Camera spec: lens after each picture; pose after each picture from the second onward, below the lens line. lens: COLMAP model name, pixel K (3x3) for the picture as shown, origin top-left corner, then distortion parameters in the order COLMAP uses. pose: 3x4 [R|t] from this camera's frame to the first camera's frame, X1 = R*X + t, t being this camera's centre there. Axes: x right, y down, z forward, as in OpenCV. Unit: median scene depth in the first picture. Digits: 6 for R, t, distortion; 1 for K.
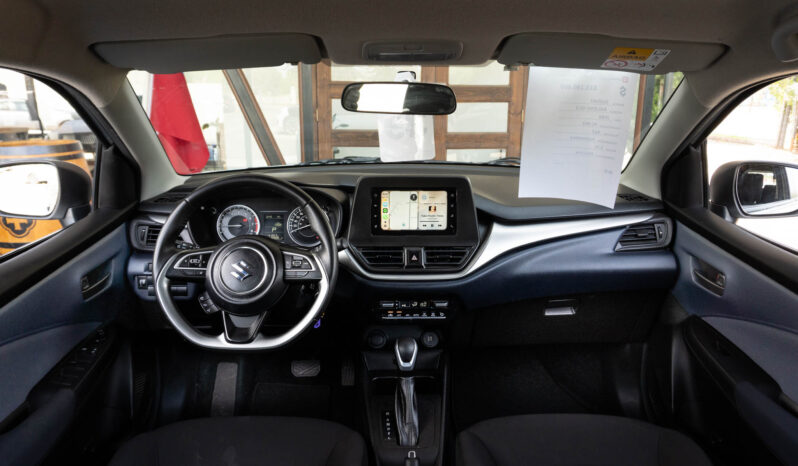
lens RADIAL K [[529.2, 0, 399.0], [0, 529.2, 233.0], [0, 0, 1]] dist [-0.049877, 0.018996]
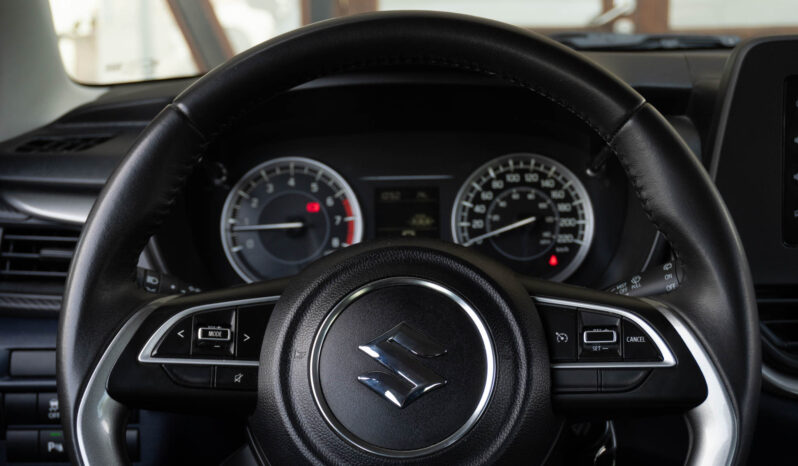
lens RADIAL K [[1224.2, 0, 399.3], [0, 1224.2, 222.4], [0, 0, 1]] dist [-0.027714, -0.018596]
pose [[0.998210, -0.013278, -0.058308, -0.220699], [0.009673, 0.998049, -0.061683, 0.031002], [0.059014, 0.061009, 0.996391, 0.328549]]
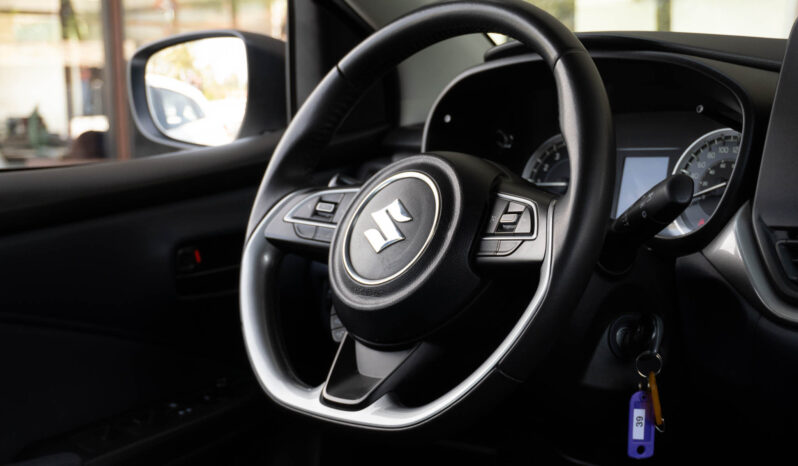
lens RADIAL K [[1434.3, 0, 399.0], [0, 1434.3, 233.0], [0, 0, 1]] dist [0.029655, 0.081317]
pose [[0.676197, 0.034771, -0.735899, 0.410791], [-0.147561, 0.985036, -0.089048, 0.141398], [0.721791, 0.168804, 0.671210, 0.250163]]
